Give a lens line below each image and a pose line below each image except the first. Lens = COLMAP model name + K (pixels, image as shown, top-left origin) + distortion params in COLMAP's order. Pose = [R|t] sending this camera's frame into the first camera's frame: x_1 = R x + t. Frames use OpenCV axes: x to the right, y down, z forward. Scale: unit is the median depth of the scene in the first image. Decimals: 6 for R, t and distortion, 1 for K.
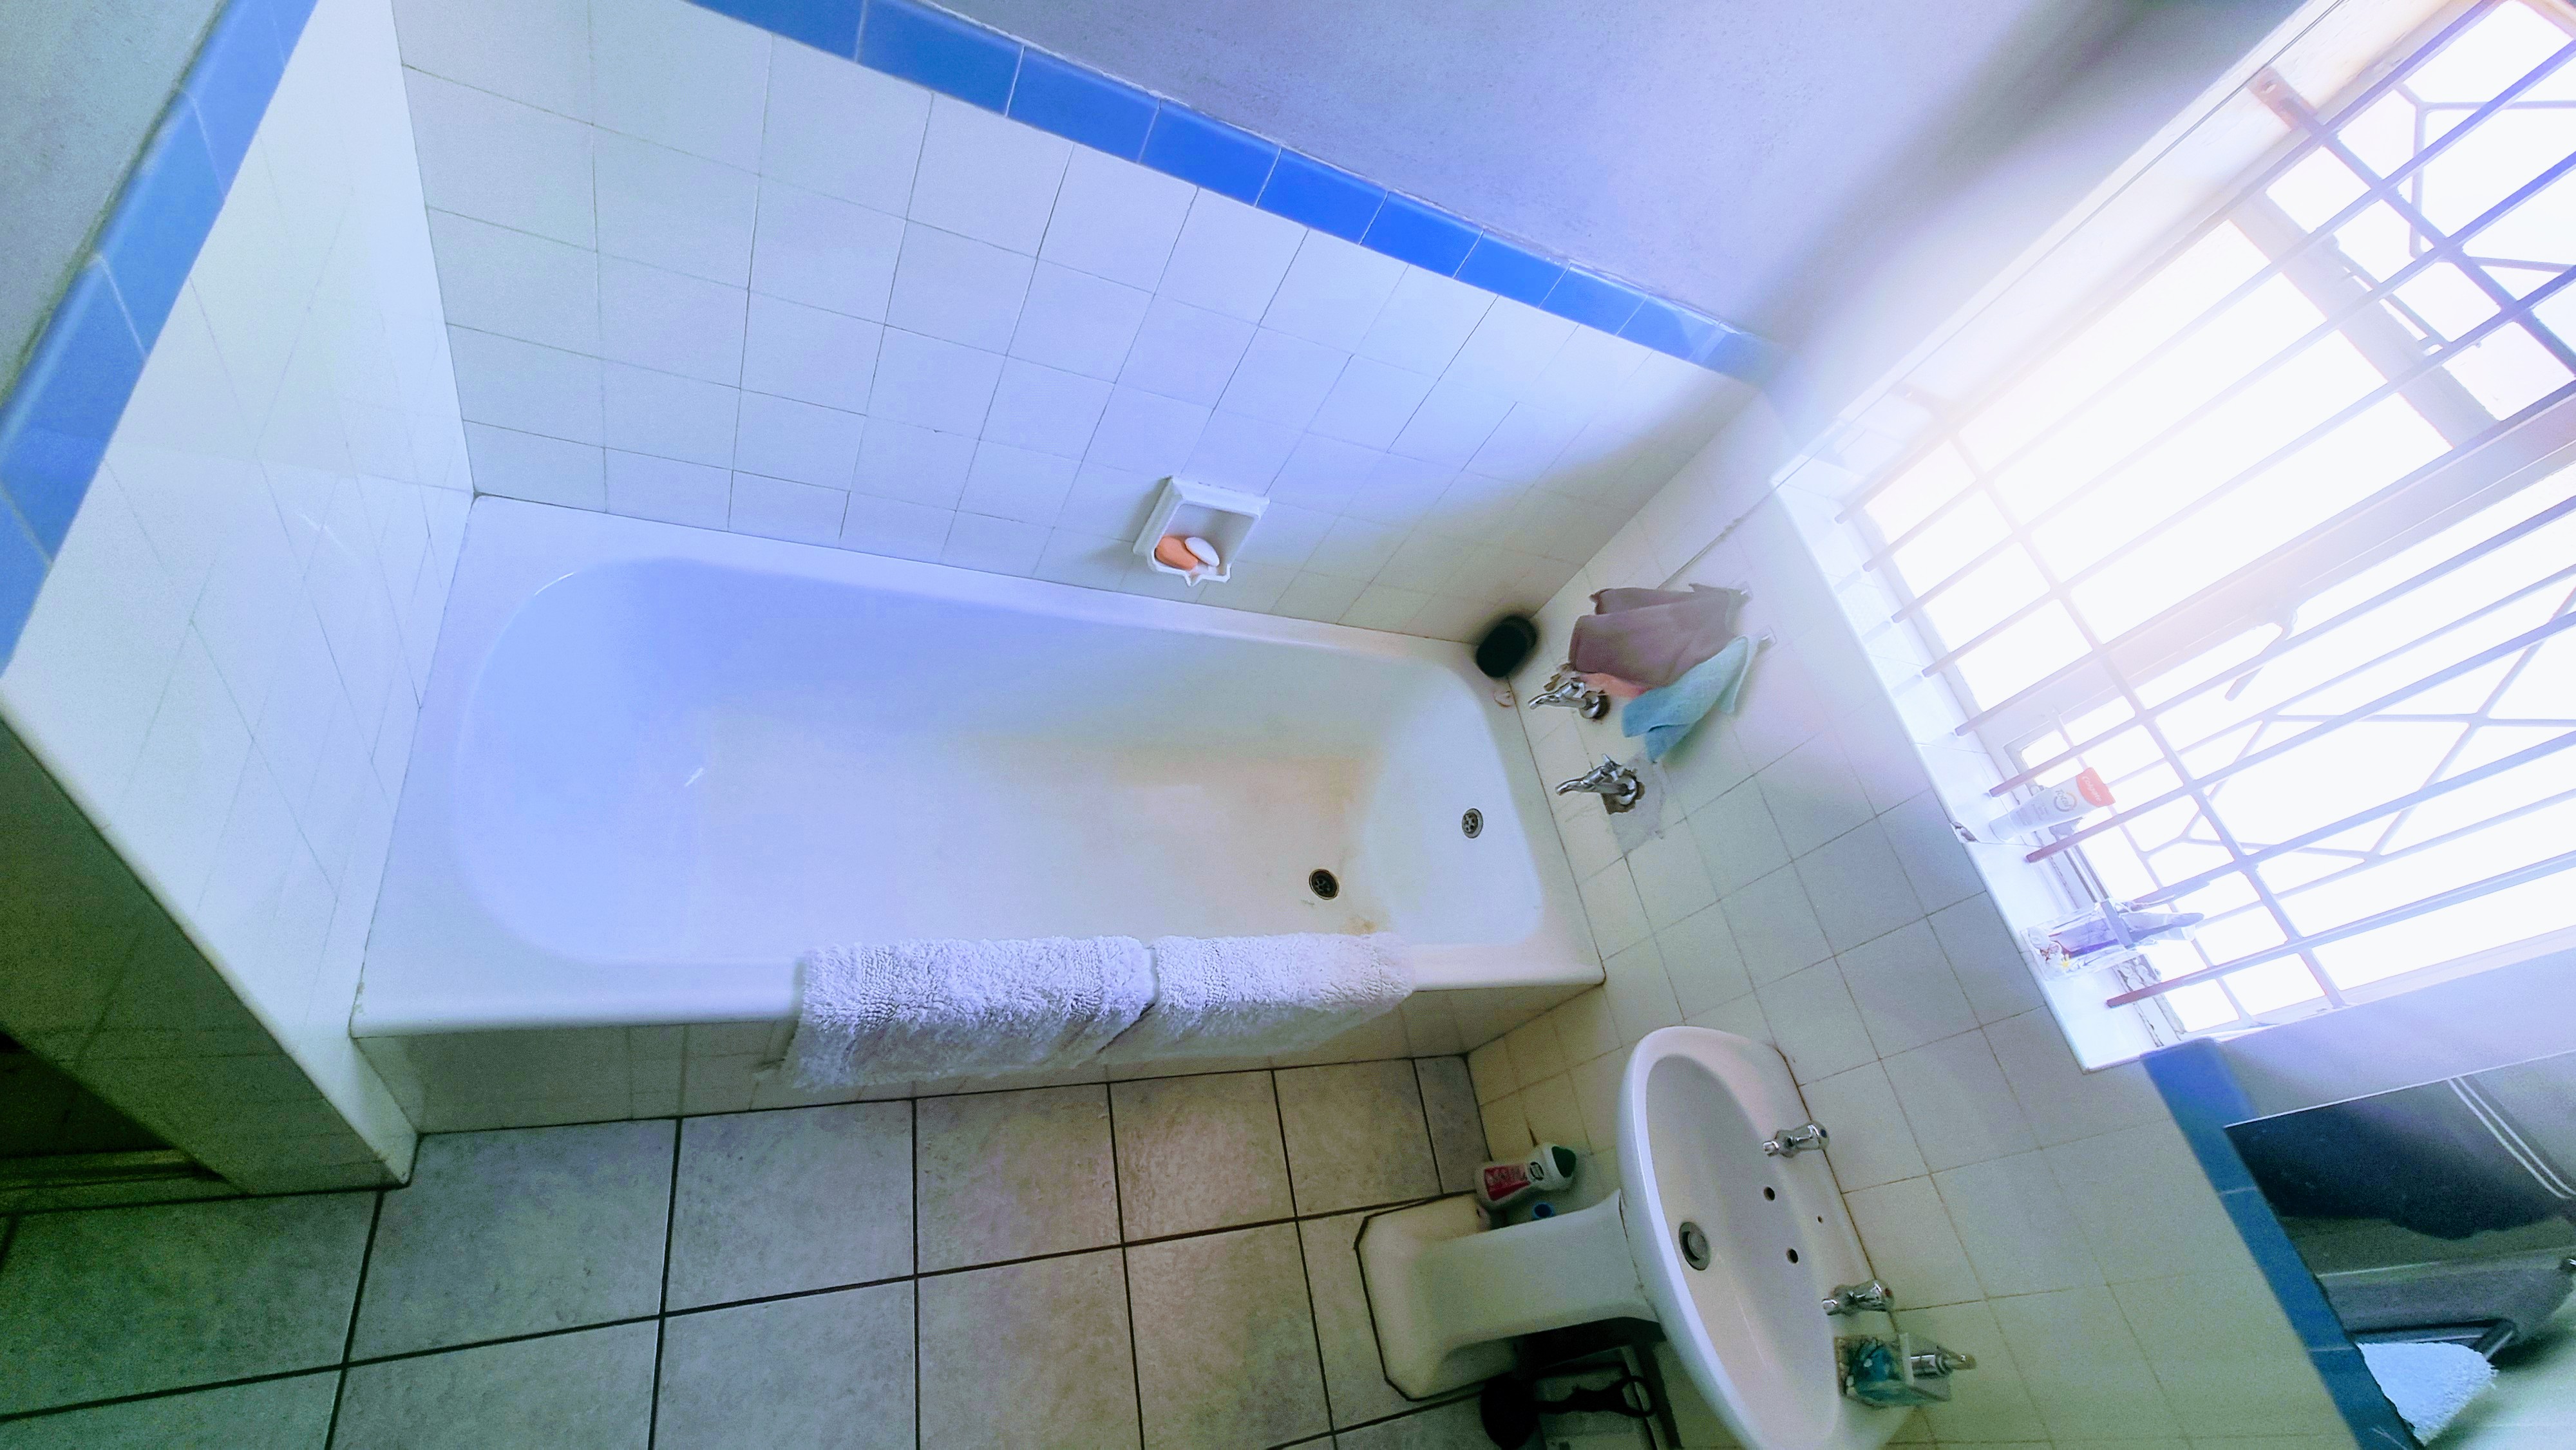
lens RADIAL K [[1054.7, 0, 1301.1], [0, 1054.7, 742.7], [0, 0, 1]] dist [-0.006373, 0.000938]
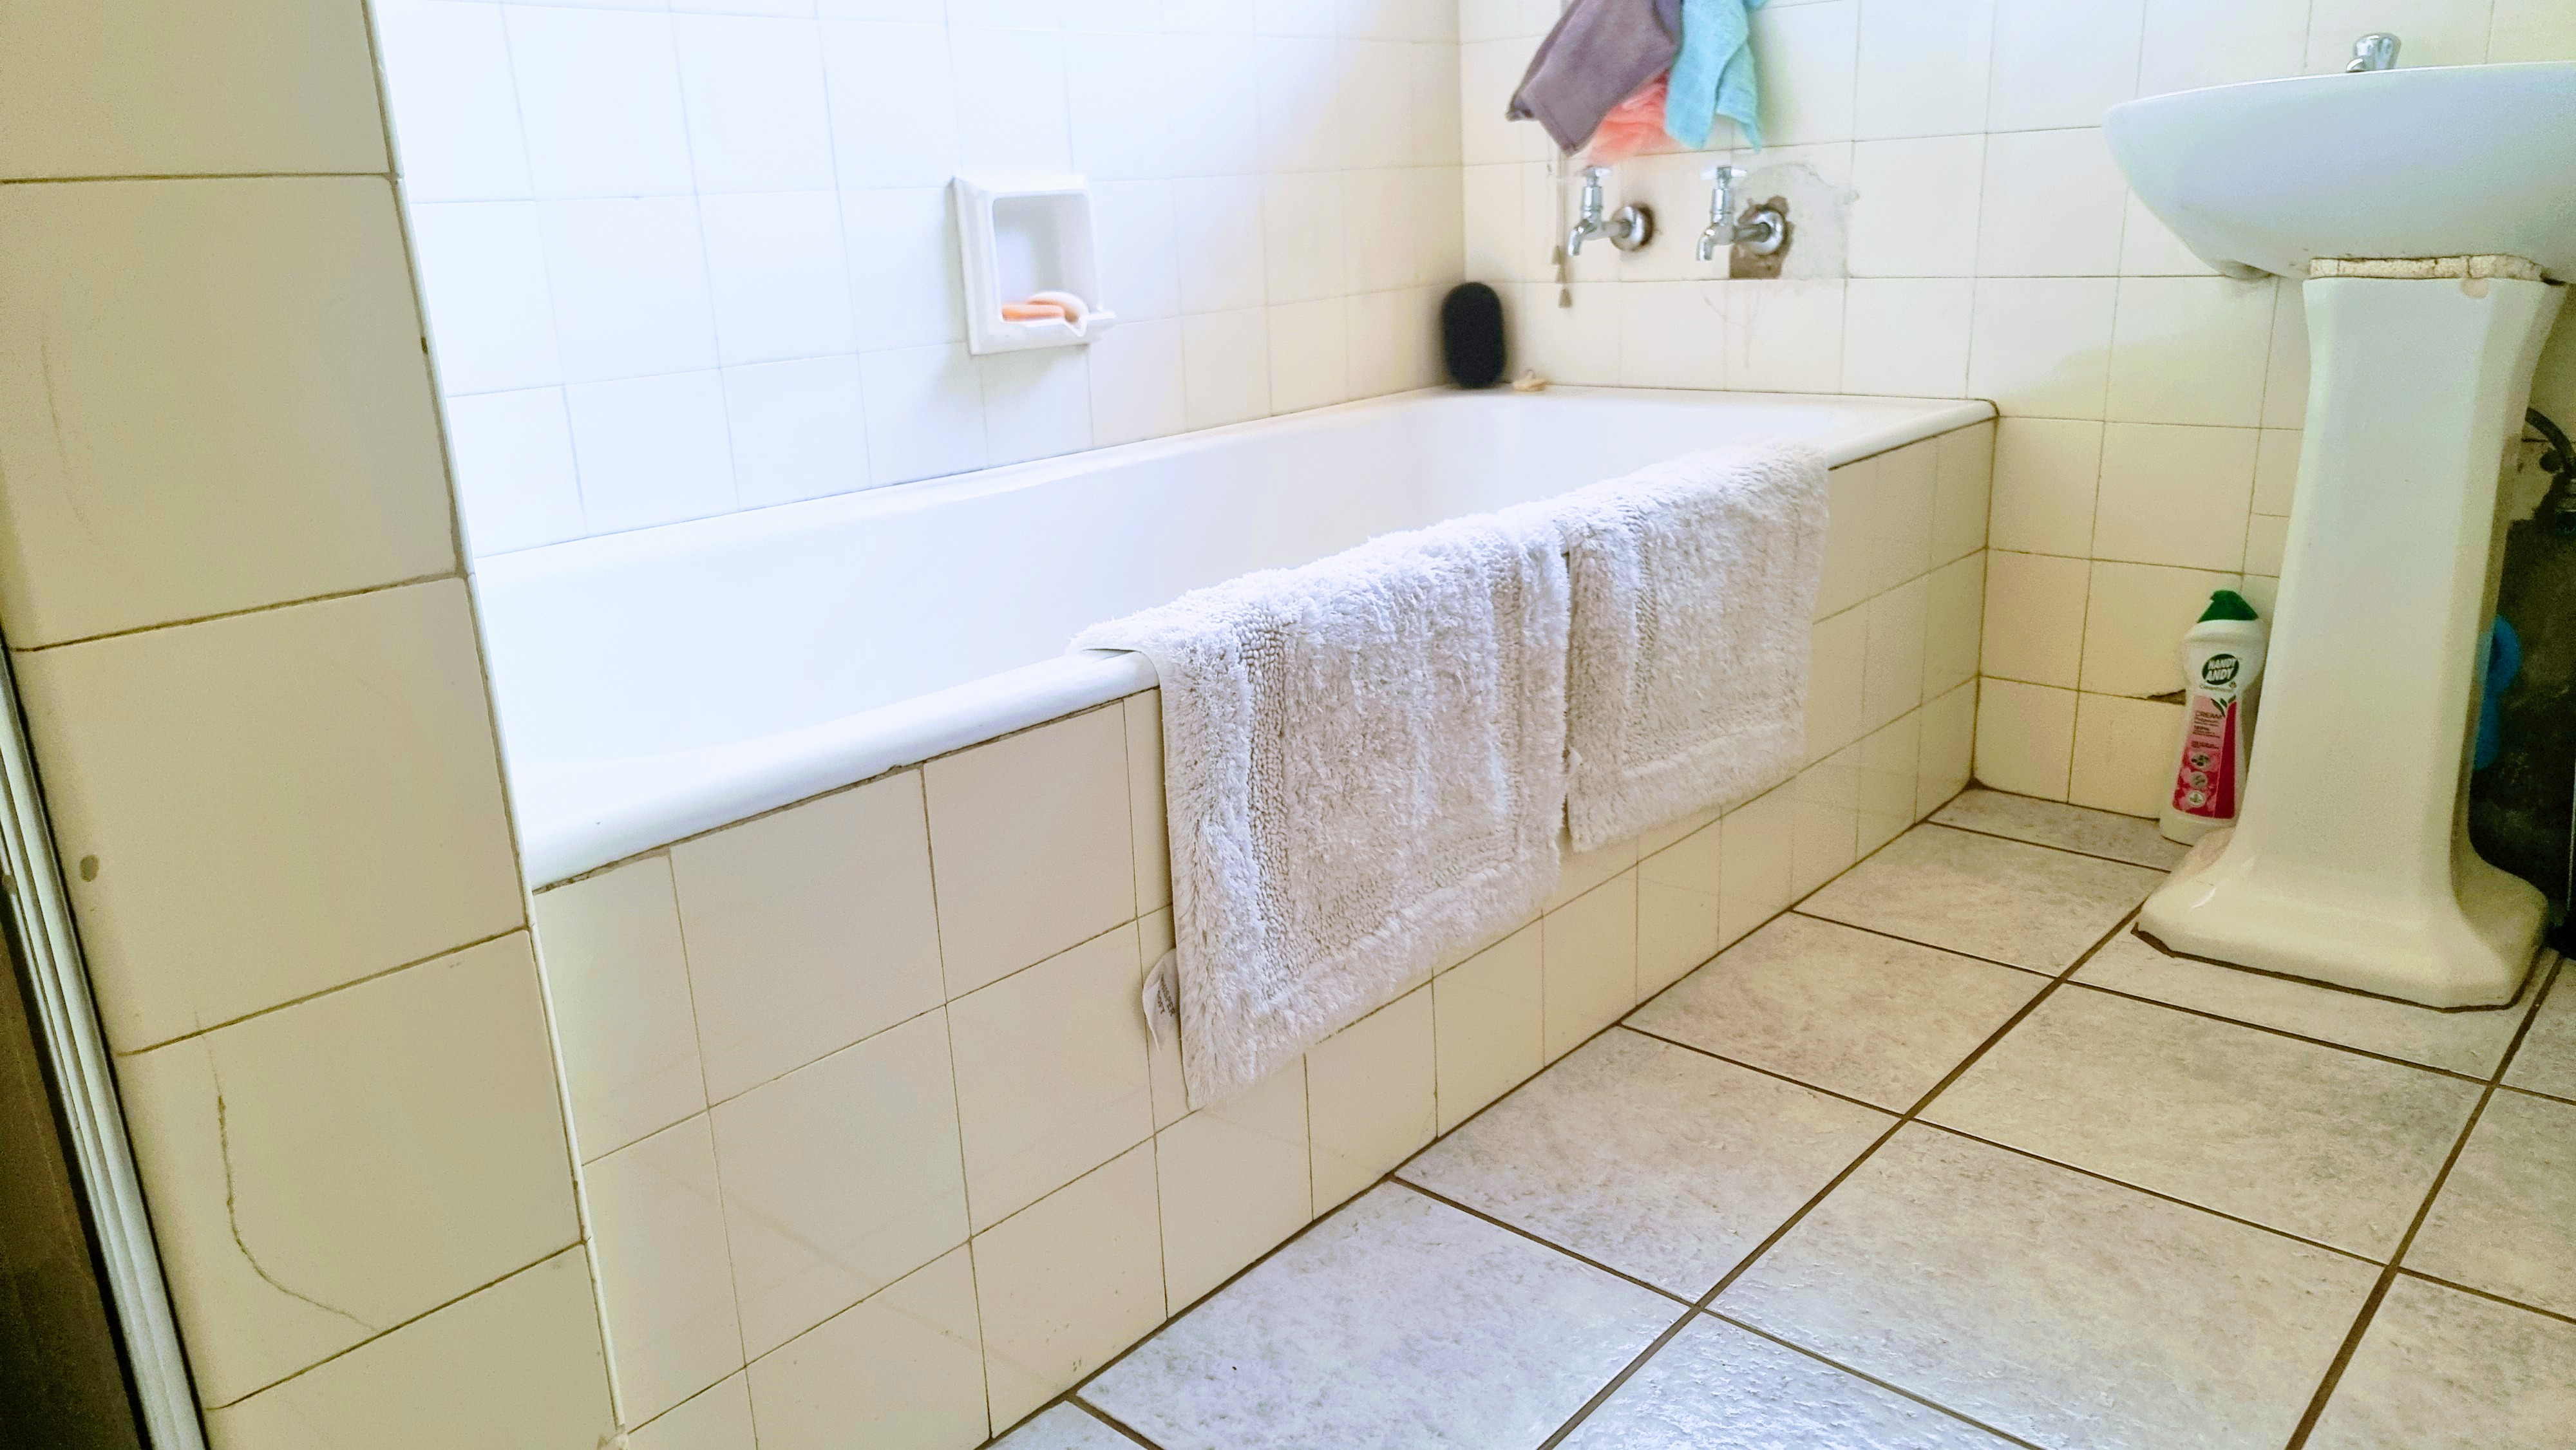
lens RADIAL K [[1808.6, 0, 1276.1], [0, 1808.6, 740.1], [0, 0, 1]] dist [0.047882, -0.004815]
pose [[0.698023, -0.617706, 0.362219, -0.559740], [0.716074, 0.601400, -0.354338, 0.458497], [0.001039, 0.506712, 0.862115, 0.193266]]
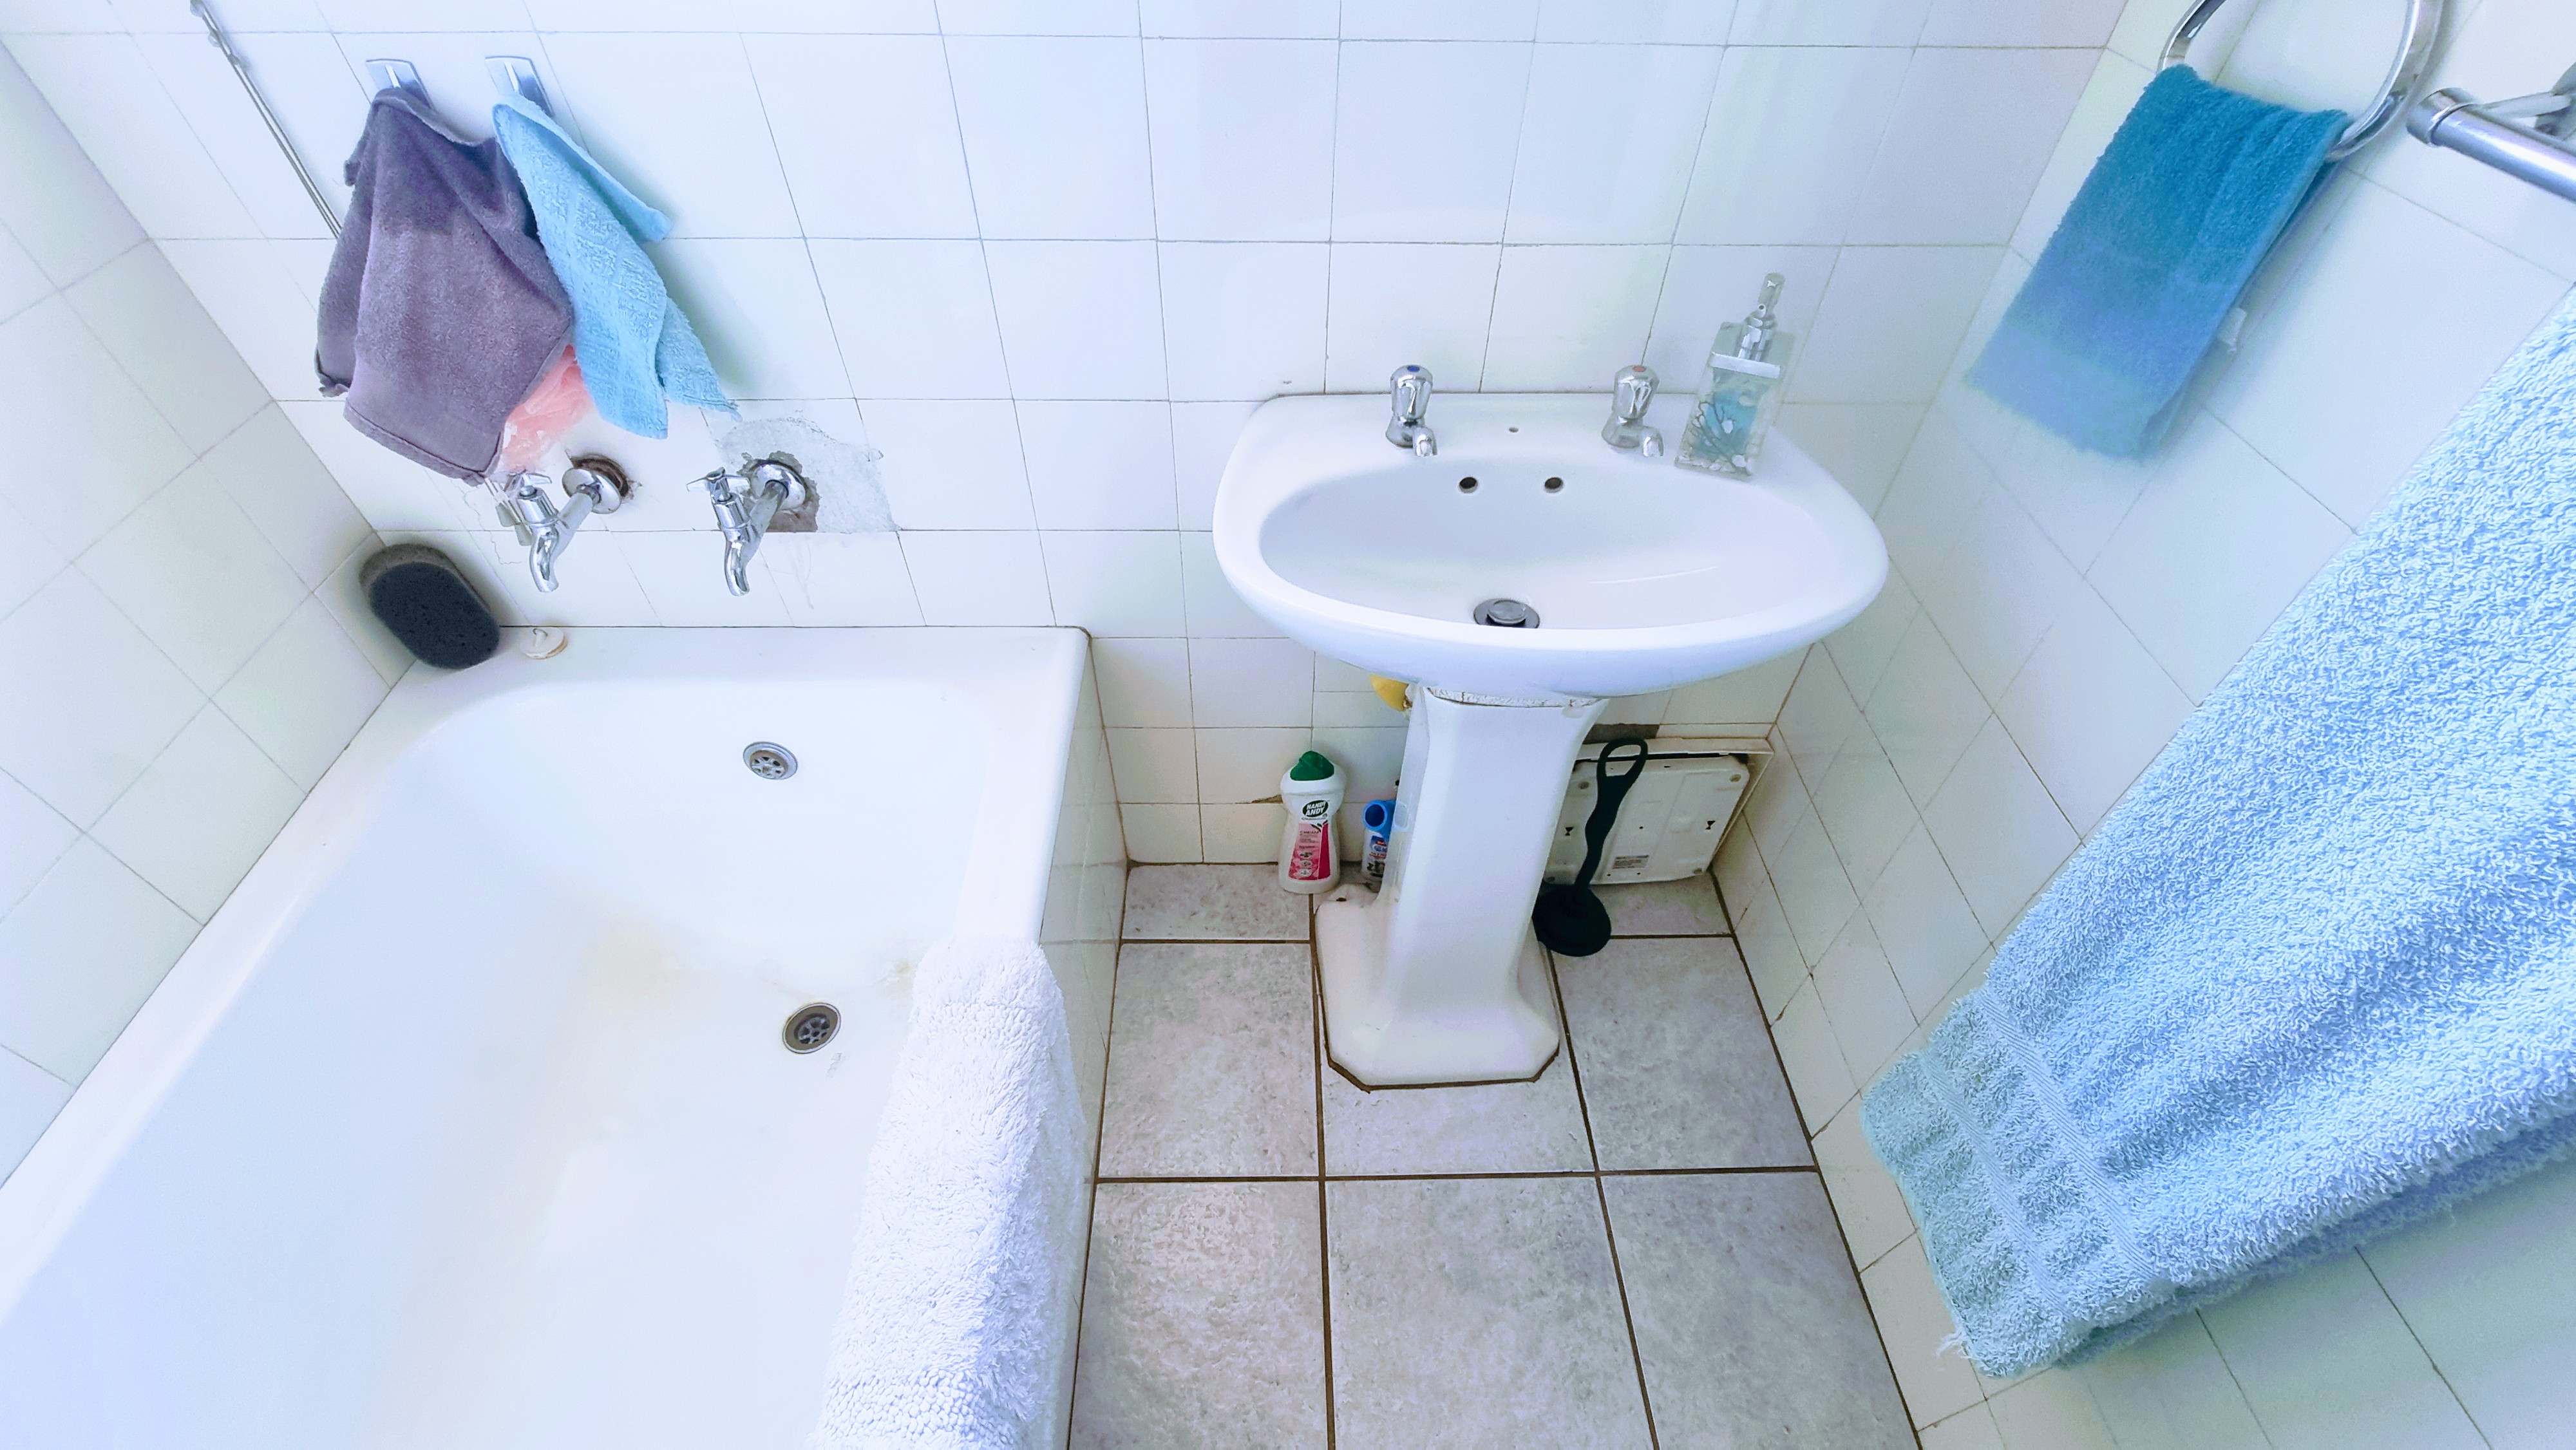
lens RADIAL K [[1054.7, 0, 1289.5], [0, 1054.7, 739.8], [0, 0, 1]] dist [-0.006373, 0.000938]
pose [[0.171585, -0.947287, 0.270567, 0.079992], [0.851266, 0.280803, 0.443279, 0.071833], [-0.495888, 0.154264, 0.854574, 0.437618]]
